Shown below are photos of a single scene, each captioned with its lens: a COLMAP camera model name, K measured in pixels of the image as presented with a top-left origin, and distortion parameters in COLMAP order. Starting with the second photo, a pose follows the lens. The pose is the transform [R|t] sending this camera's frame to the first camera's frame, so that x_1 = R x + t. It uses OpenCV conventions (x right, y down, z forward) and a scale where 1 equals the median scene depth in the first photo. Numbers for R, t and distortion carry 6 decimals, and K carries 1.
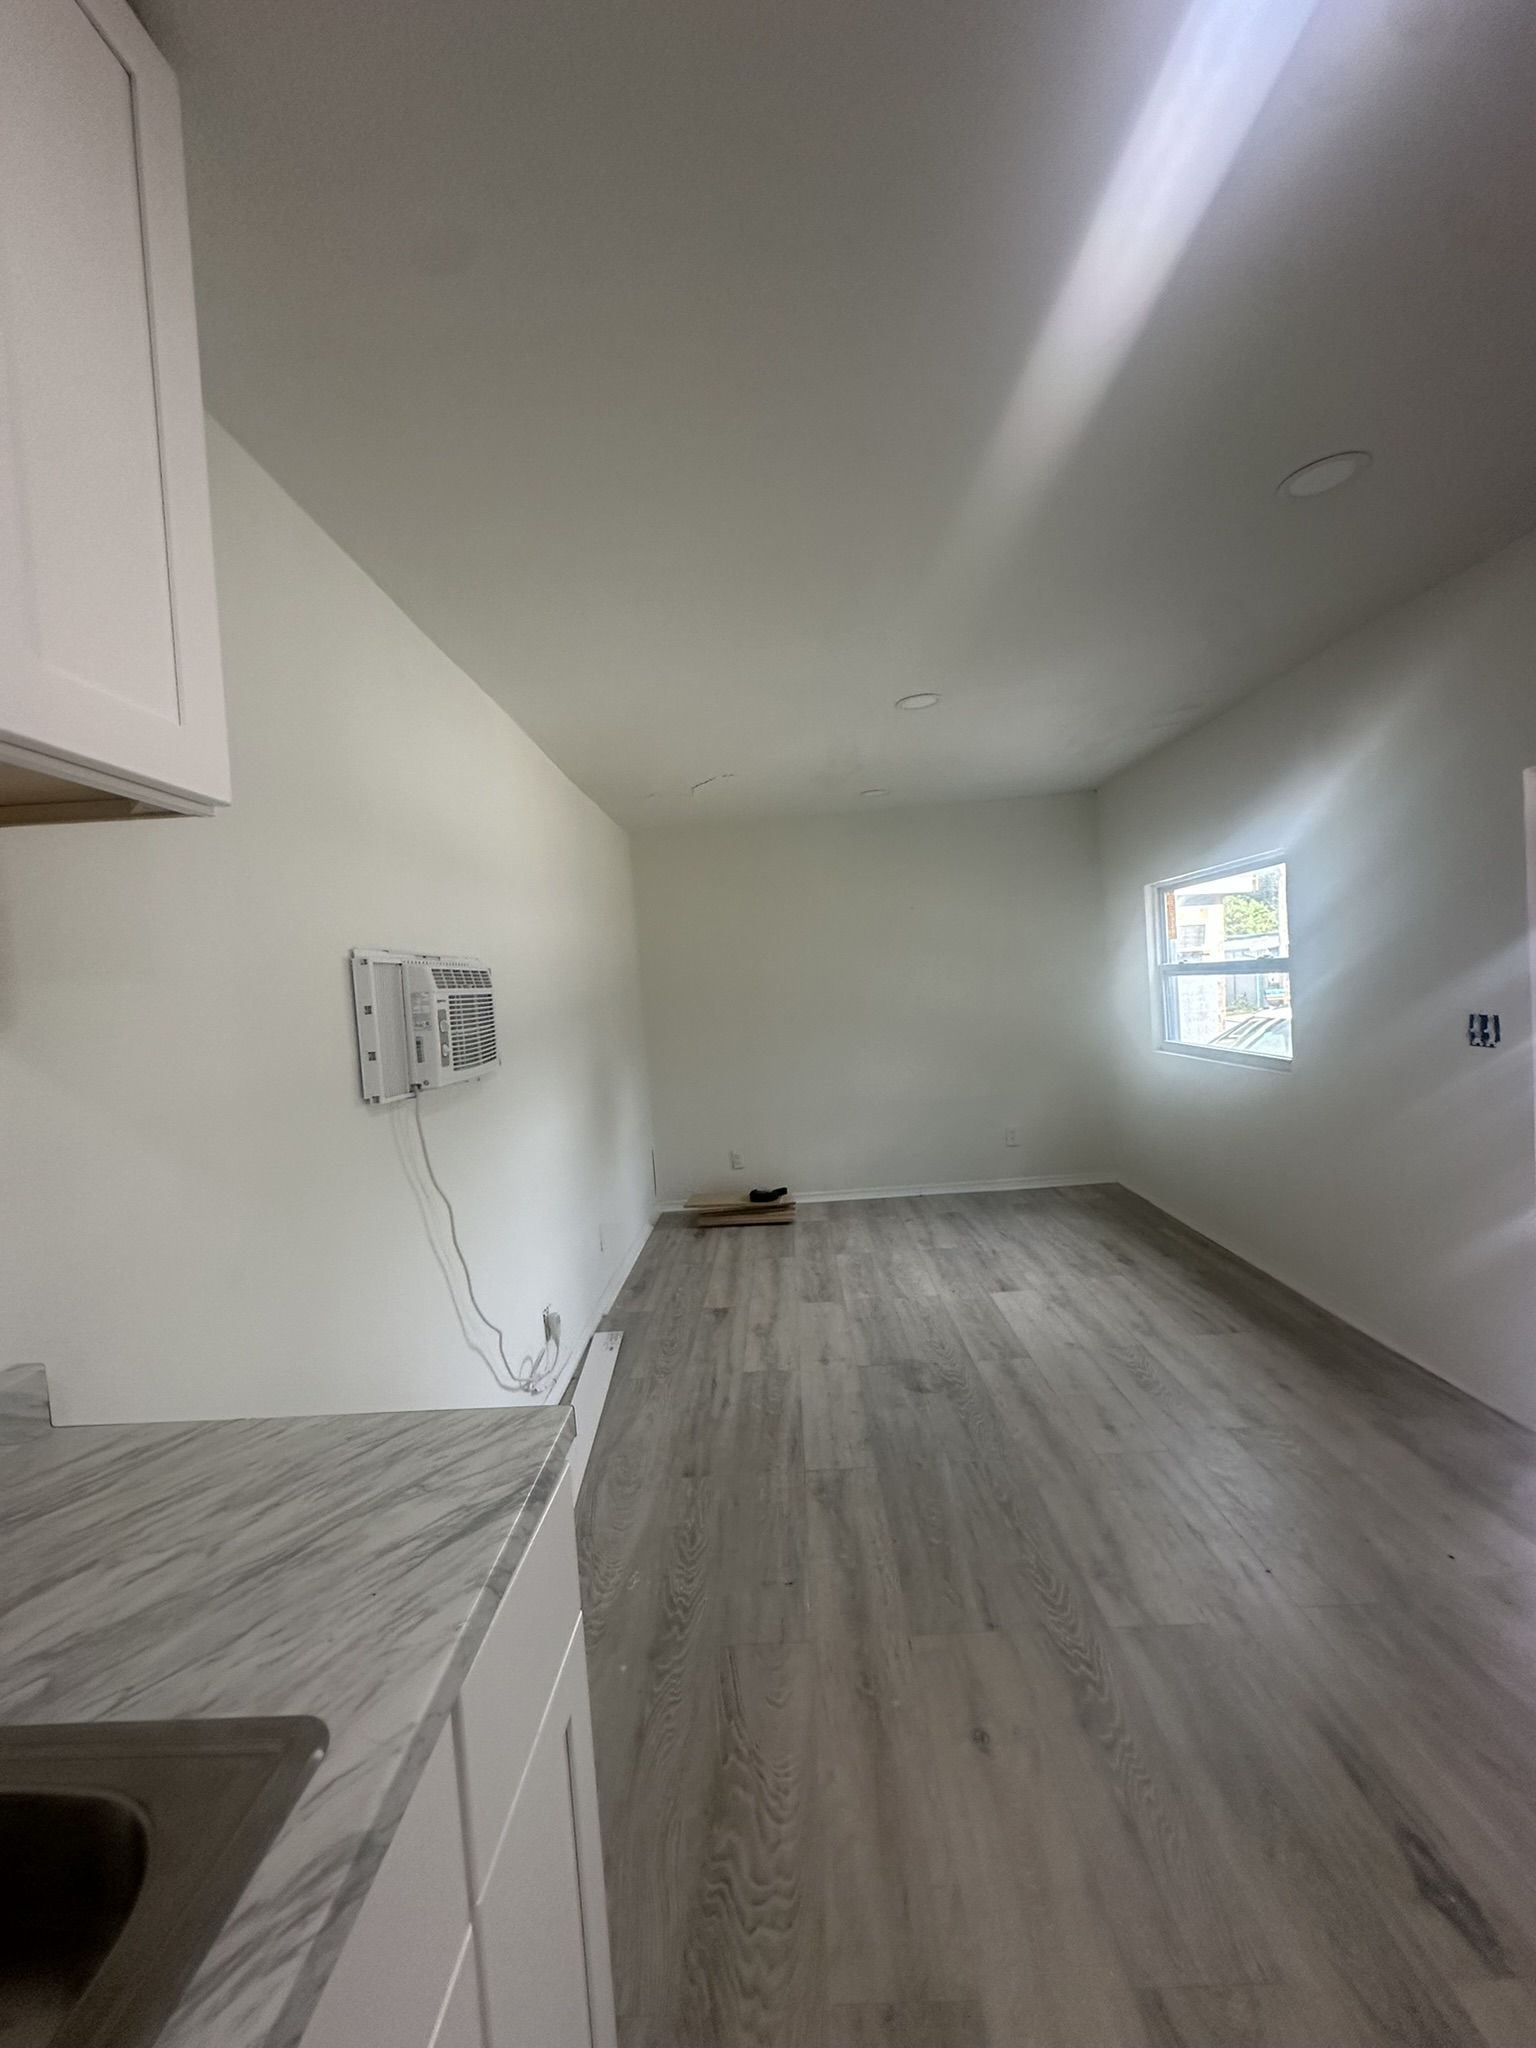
lens RADIAL K [[817.1, 0, 768.0], [0, 817.1, 1024.0], [0, 0, 1]] dist [-0.002203, 0.000075]
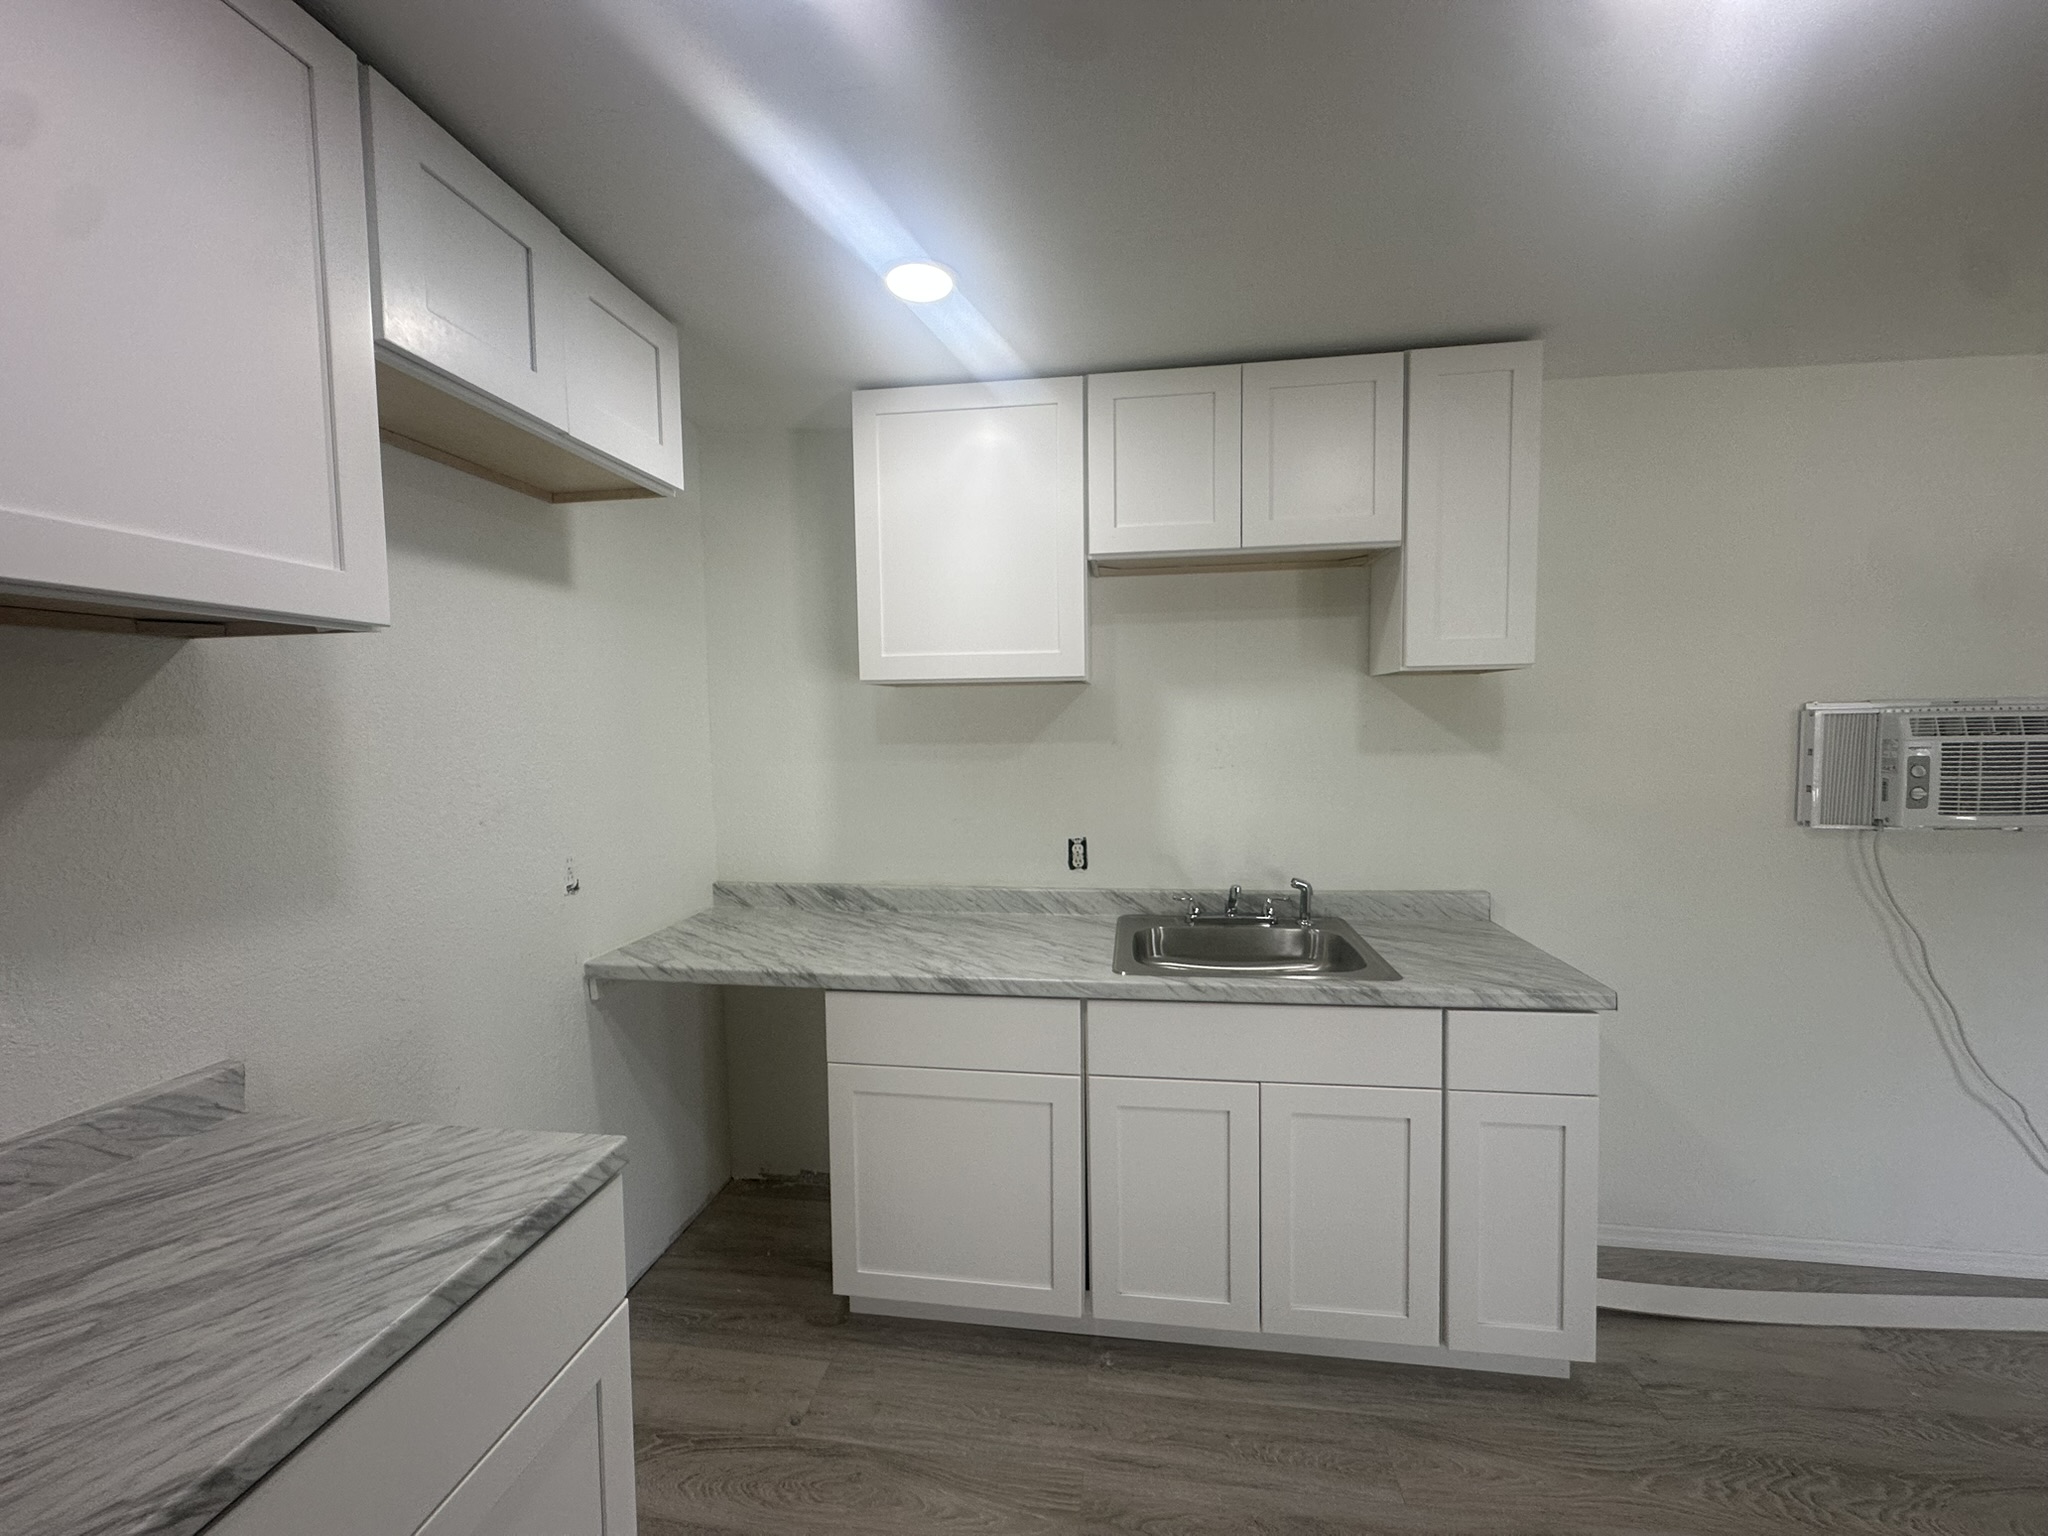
lens RADIAL K [[817.1, 0, 1023.3], [0, 817.1, 773.9], [0, 0, 1]] dist [-0.002203, 0.000075]
pose [[-0.115023, 0.124807, -0.985491, 0.904272], [-0.021713, 0.991523, 0.128105, -0.119831], [0.993125, 0.036133, -0.111338, -0.067367]]
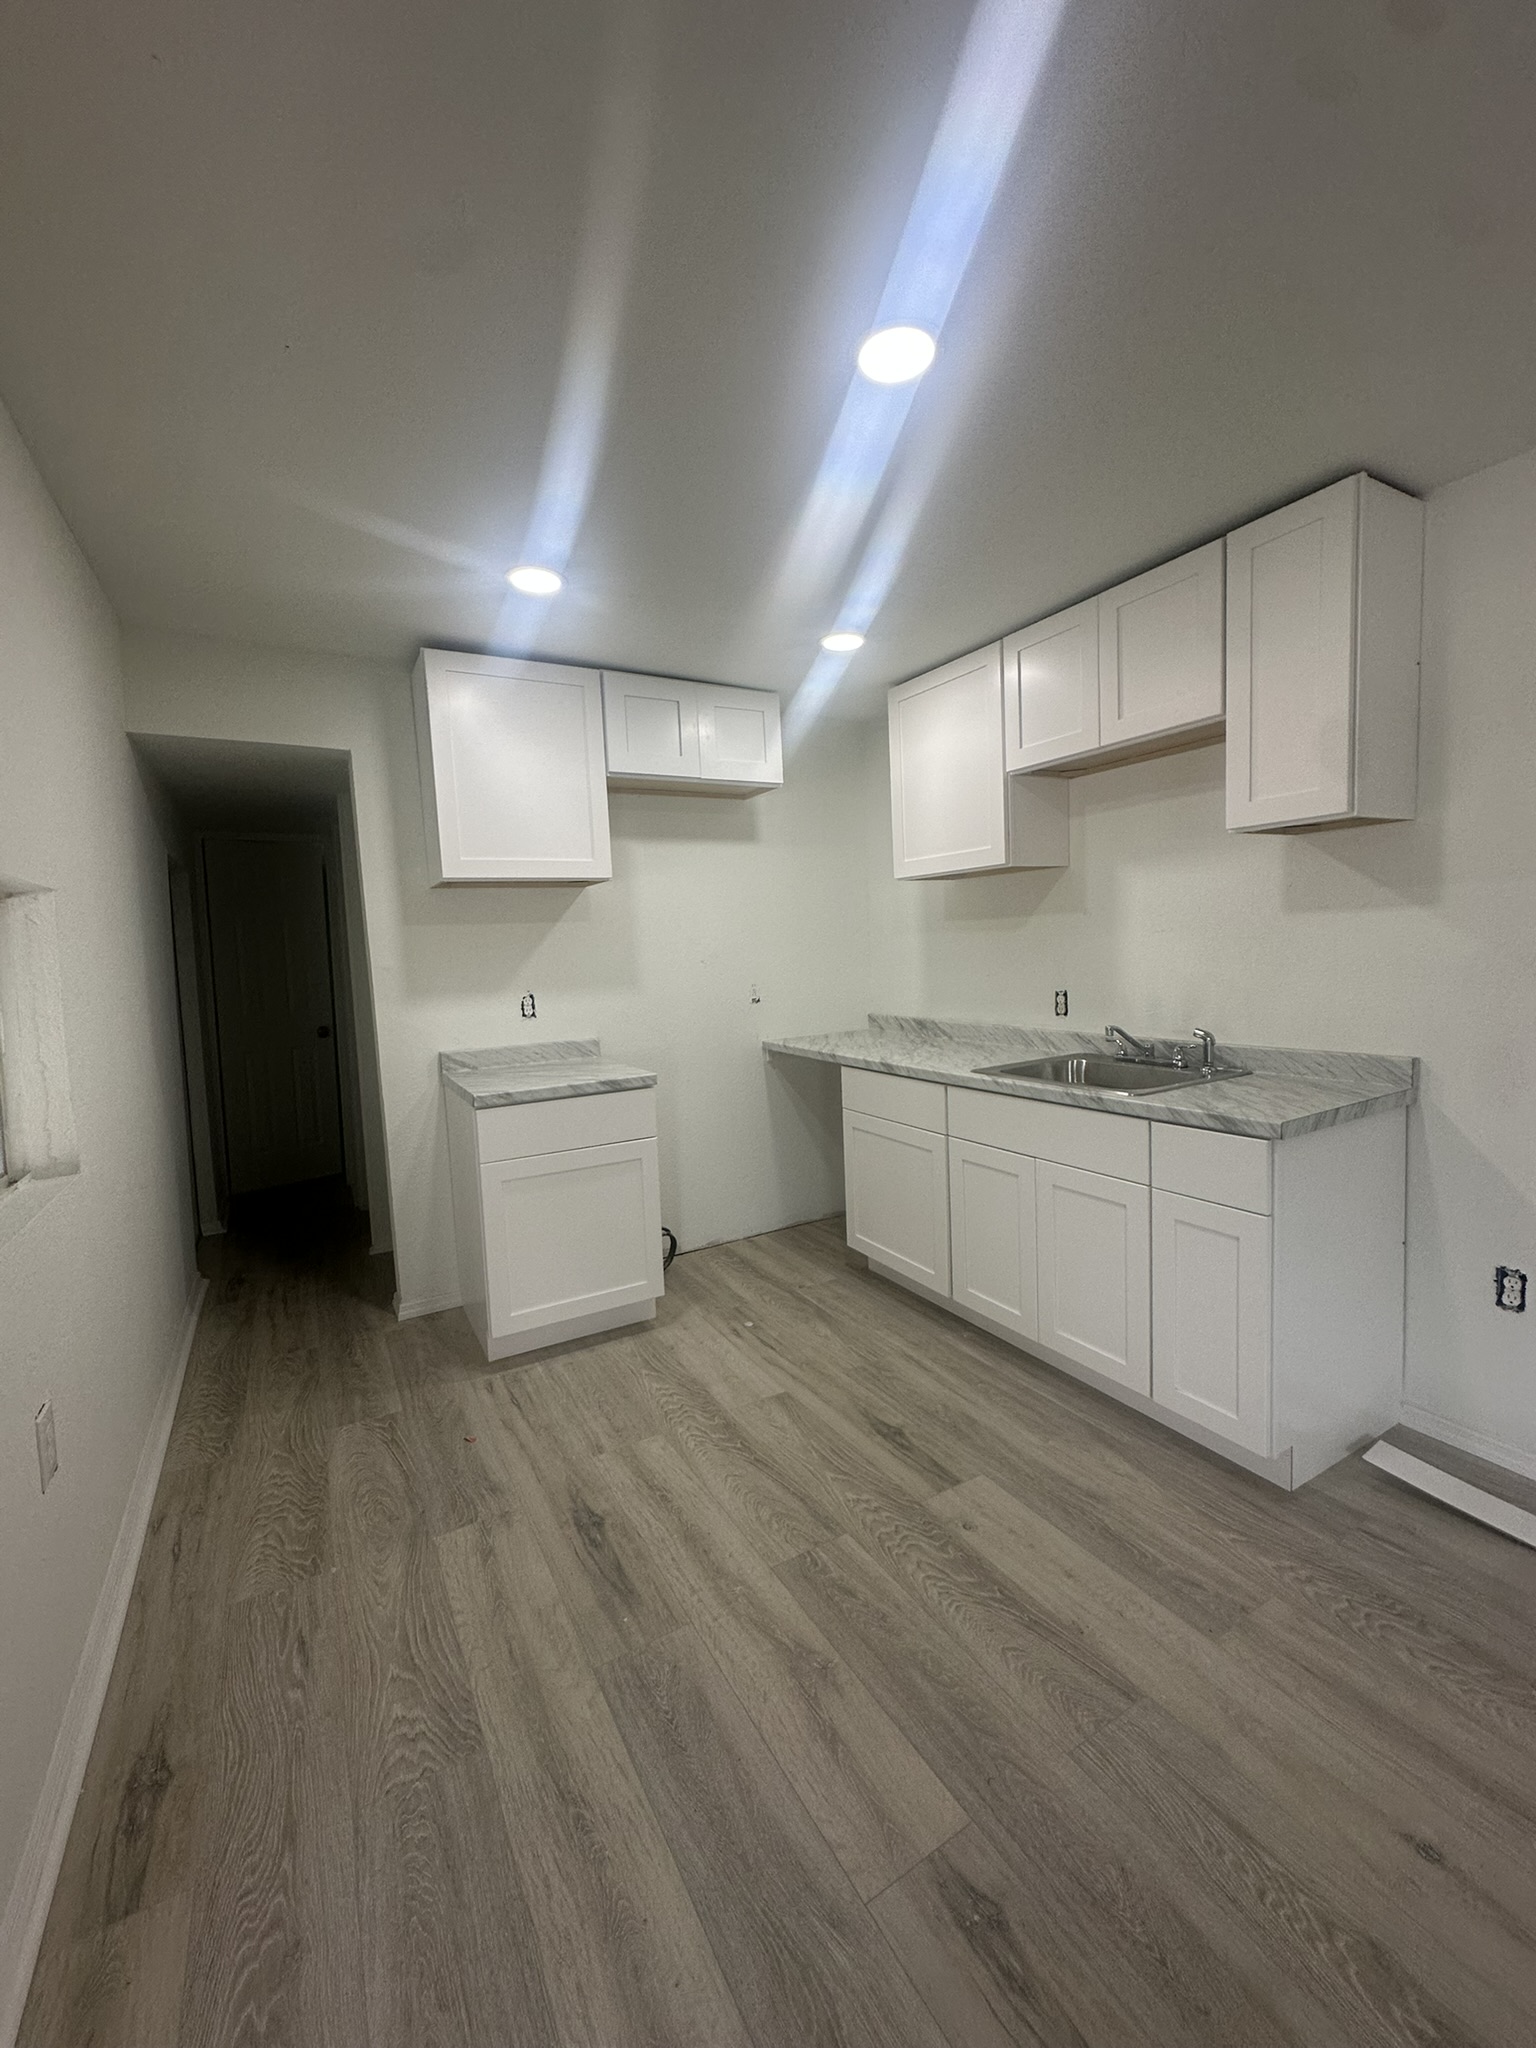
lens RADIAL K [[817.1, 0, 768.0], [0, 817.1, 1024.0], [0, 0, 1]] dist [-0.002203, 0.000075]
pose [[-0.848458, 0.150079, -0.507538, 0.972083], [0.075000, 0.983370, 0.165404, -0.099490], [0.523921, 0.102273, -0.845604, 1.108726]]
